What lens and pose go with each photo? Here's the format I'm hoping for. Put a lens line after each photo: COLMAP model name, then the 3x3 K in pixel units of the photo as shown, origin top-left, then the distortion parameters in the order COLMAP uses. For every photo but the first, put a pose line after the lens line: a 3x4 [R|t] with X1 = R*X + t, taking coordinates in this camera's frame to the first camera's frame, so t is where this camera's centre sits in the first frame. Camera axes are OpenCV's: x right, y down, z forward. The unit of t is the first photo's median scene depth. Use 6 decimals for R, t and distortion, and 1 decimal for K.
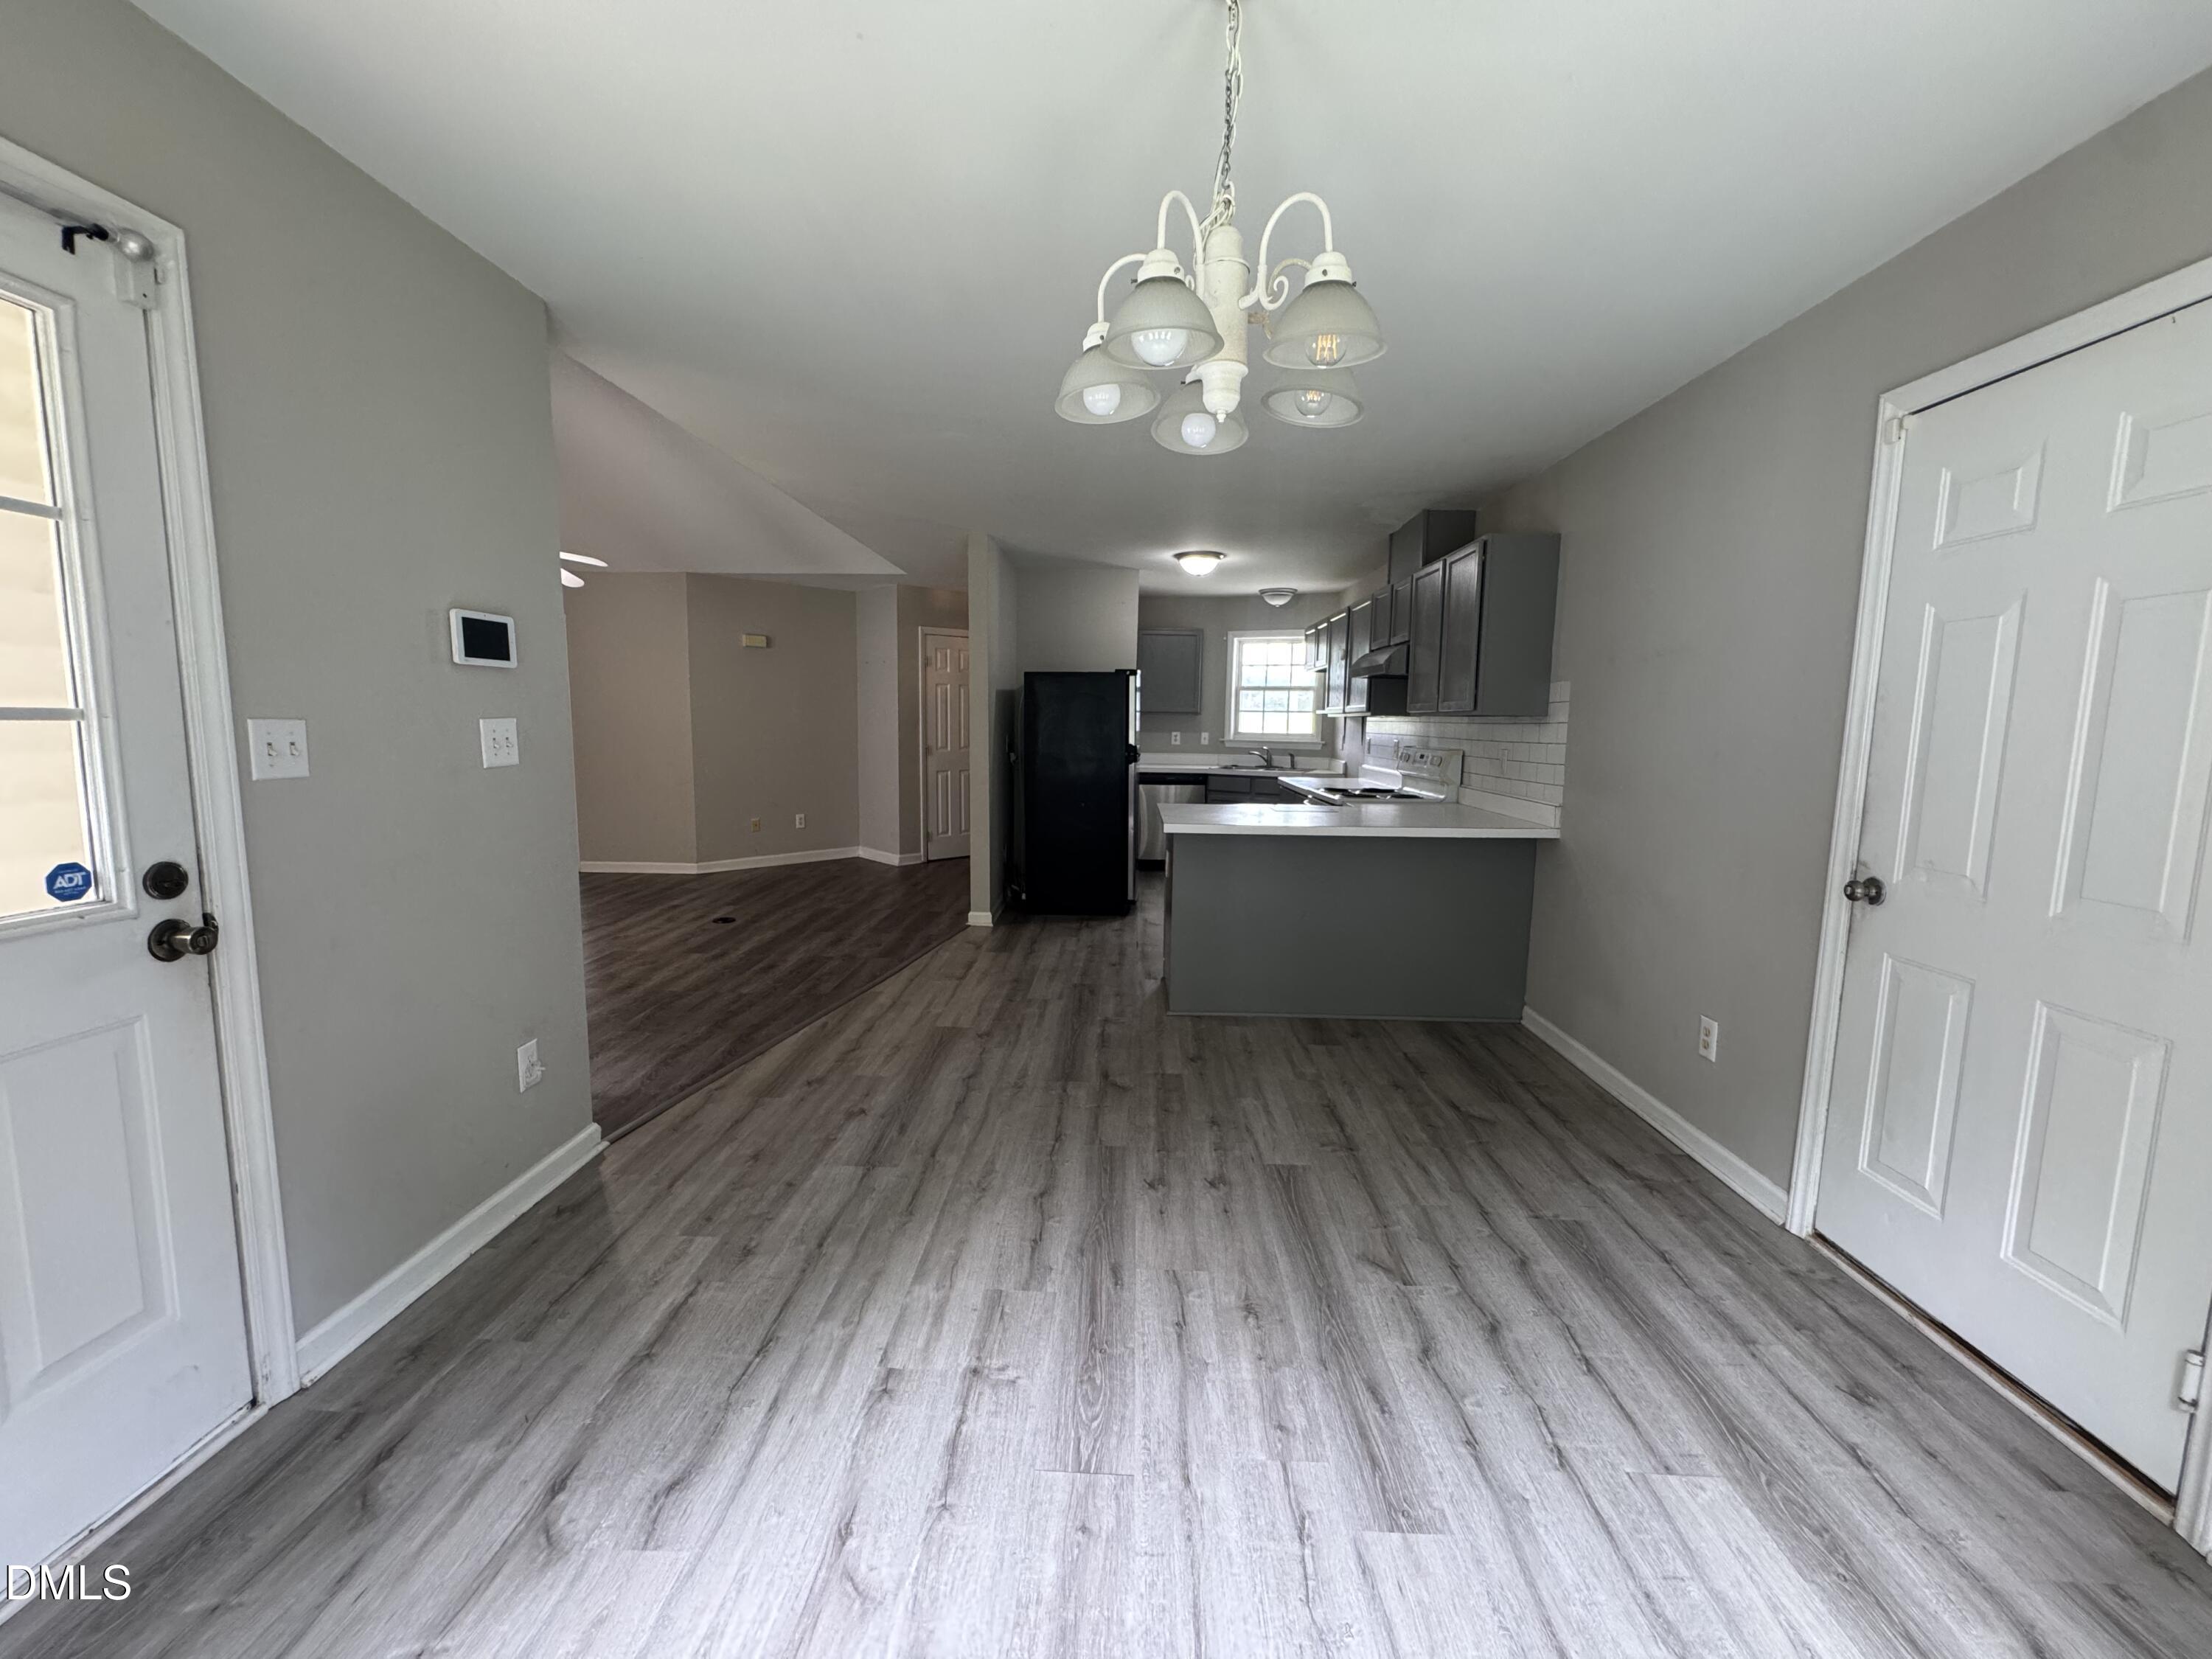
lens RADIAL K [[885.7, 0, 1105.9], [0, 885.7, 826.2], [0, 0, 1]] dist [-0.002419, -0.000047]
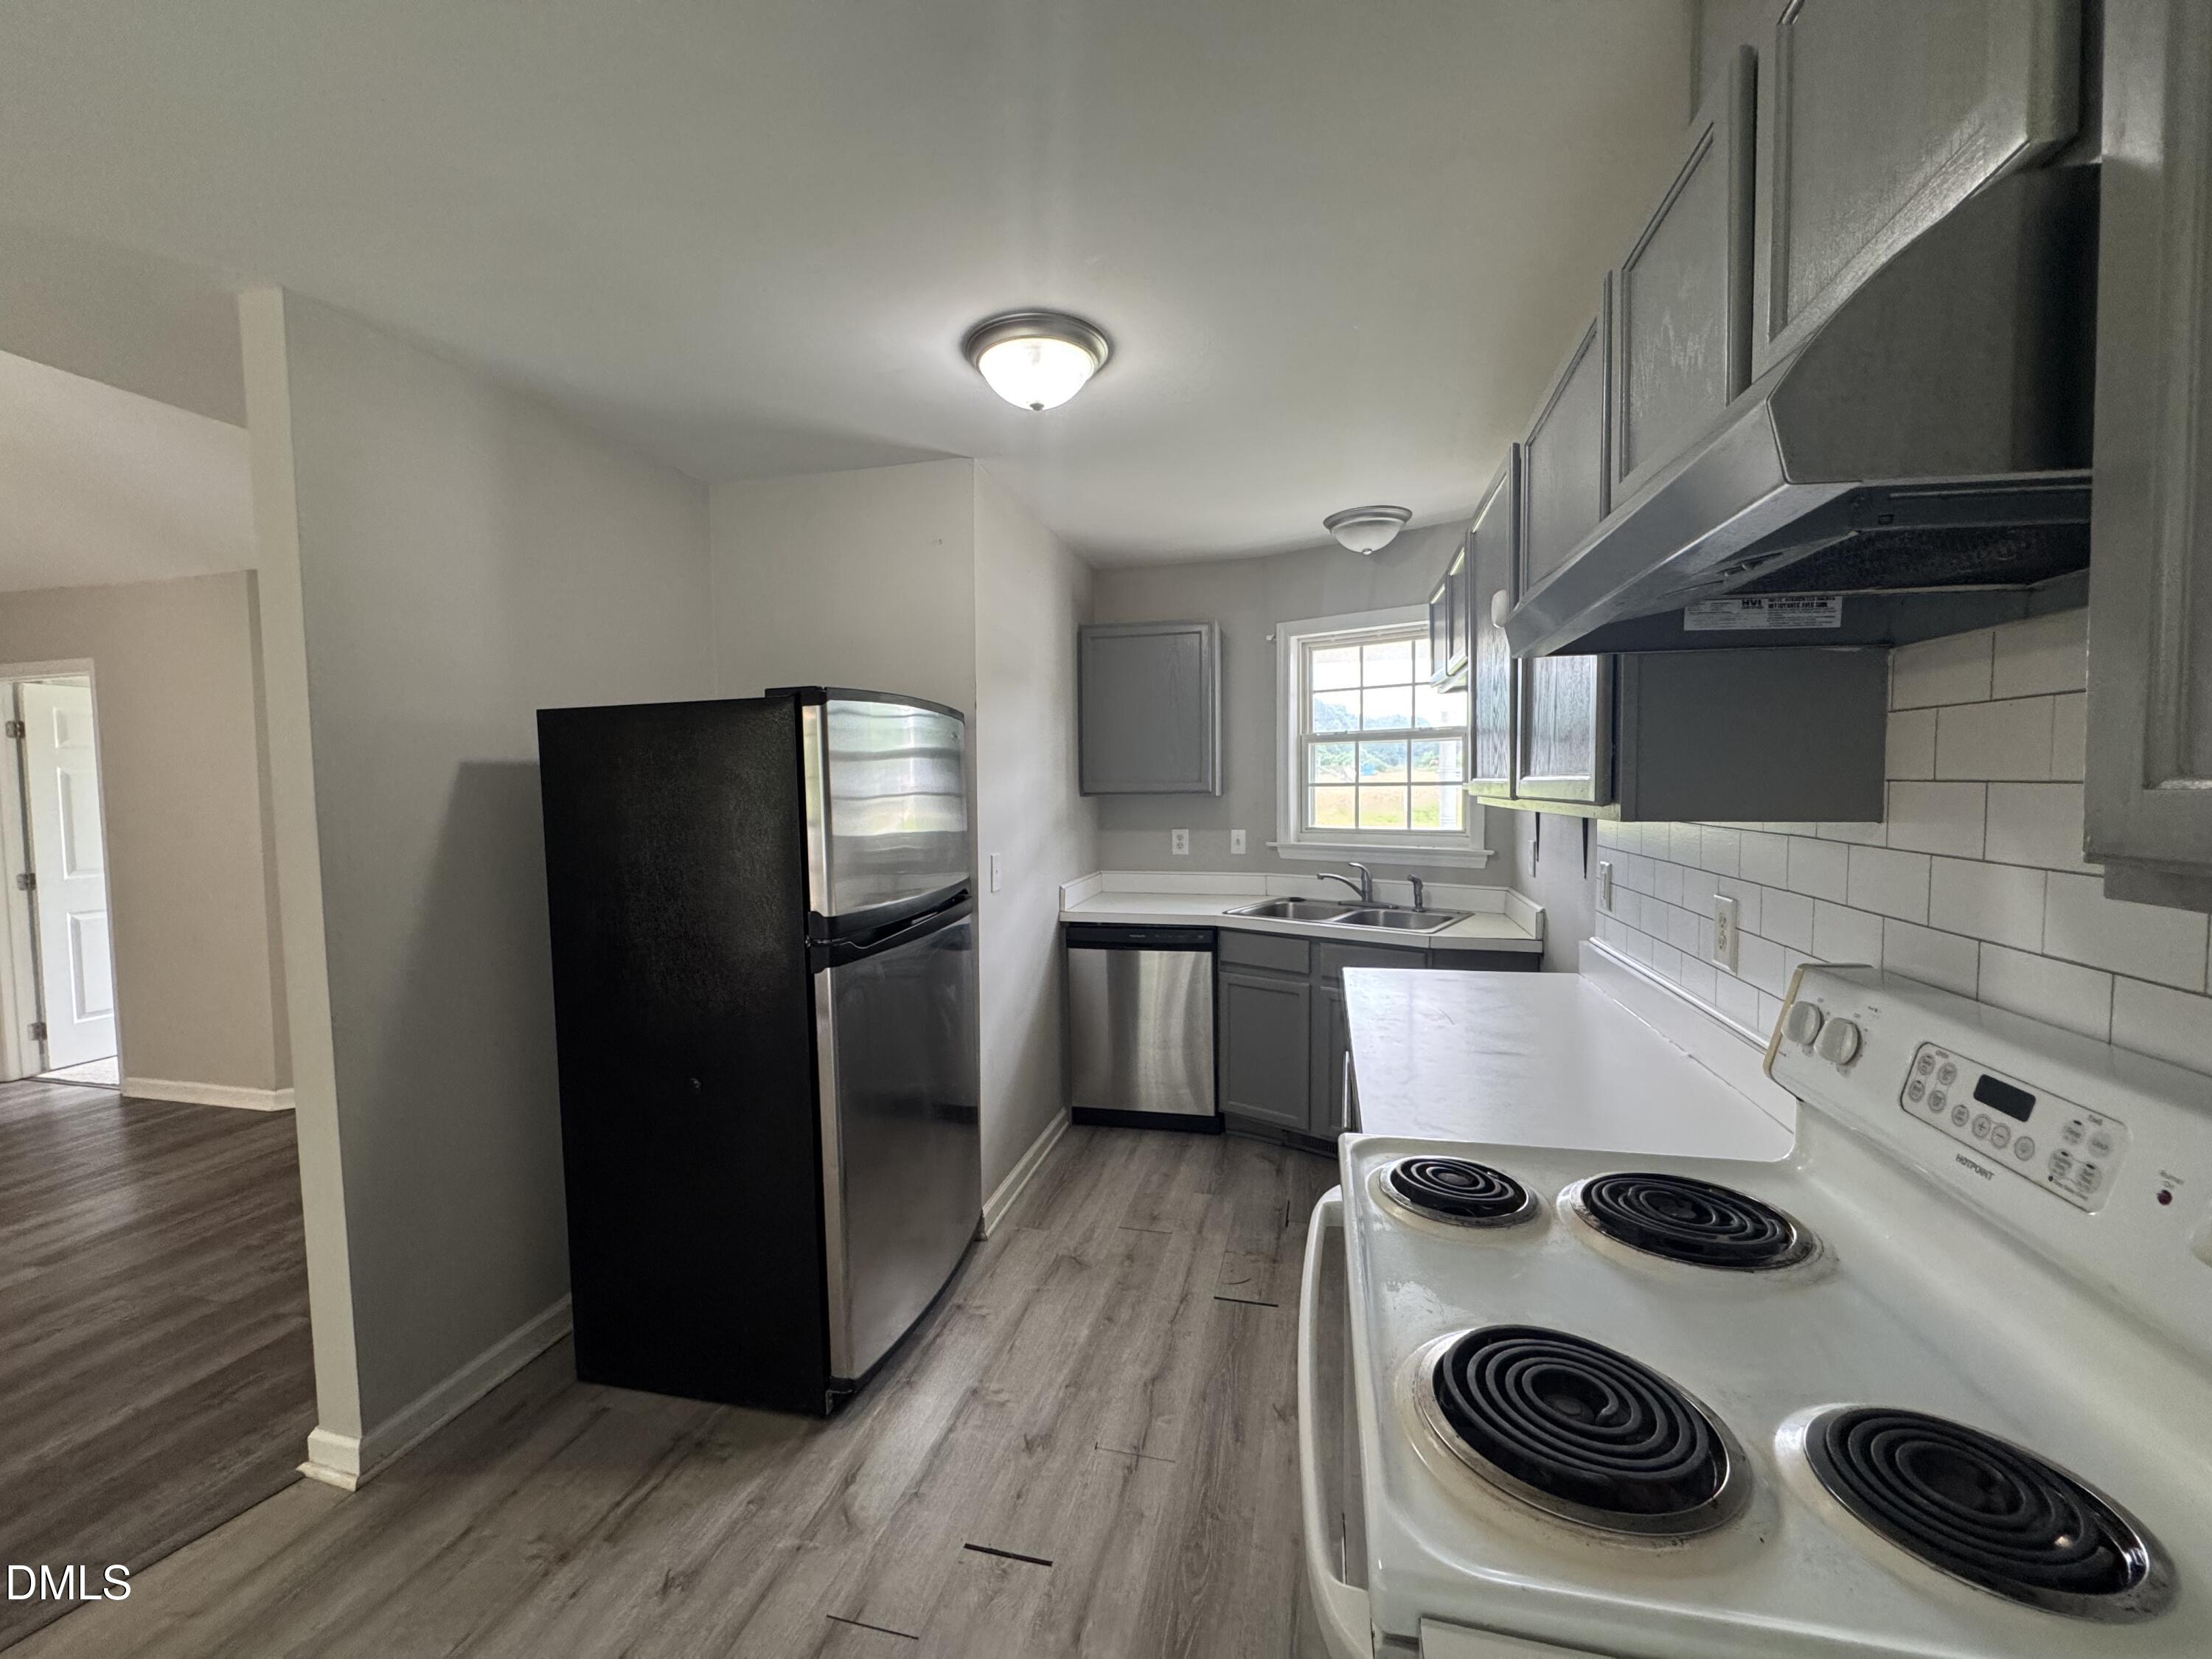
lens RADIAL K [[894.9, 0, 1106.0], [0, 894.9, 829.5], [0, 0, 1]] dist [-0.037878, -0.000017]
pose [[0.978923, -0.014429, -0.203719, 0.145258], [0.001252, 0.997906, -0.064666, -0.075488], [0.204225, 0.063048, 0.976892, 0.510734]]
